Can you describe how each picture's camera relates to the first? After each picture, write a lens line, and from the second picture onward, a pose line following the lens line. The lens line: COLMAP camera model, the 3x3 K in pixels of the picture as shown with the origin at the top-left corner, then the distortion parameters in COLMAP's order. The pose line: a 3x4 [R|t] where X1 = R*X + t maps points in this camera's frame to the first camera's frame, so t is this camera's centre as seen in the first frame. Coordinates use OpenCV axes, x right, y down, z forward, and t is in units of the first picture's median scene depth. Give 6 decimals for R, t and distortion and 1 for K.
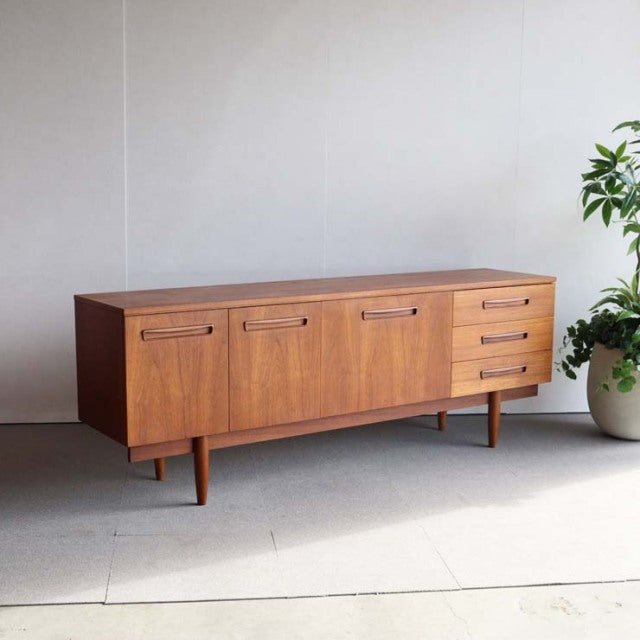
lens RADIAL K [[1012.4, 0, 320.0], [0, 1012.4, 320.0], [0, 0, 1]] dist [-0.068912, 0.031022]
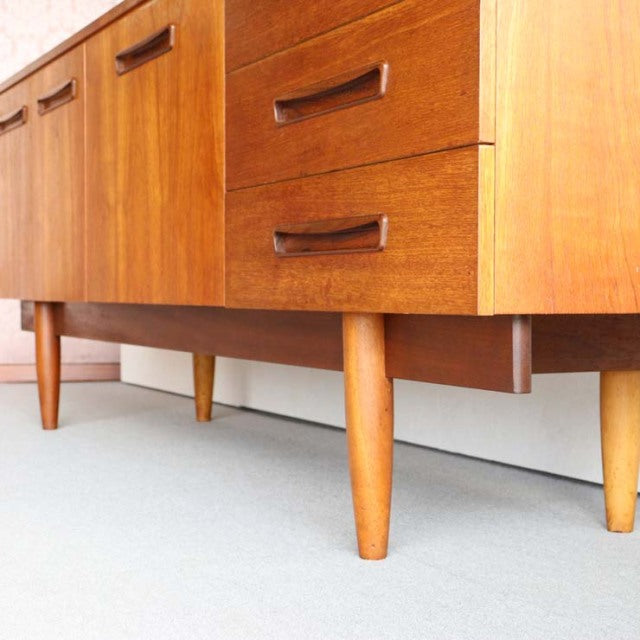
lens RADIAL K [[1293.5, 0, 318.5], [0, 1293.5, 331.9], [0, 0, 1]] dist [-0.006391, 0.236036]
pose [[-0.147508, 0.026703, -0.988700, 0.579674], [-0.144186, 0.988376, 0.048206, 0.069132], [0.978495, 0.149668, -0.141943, 1.223607]]
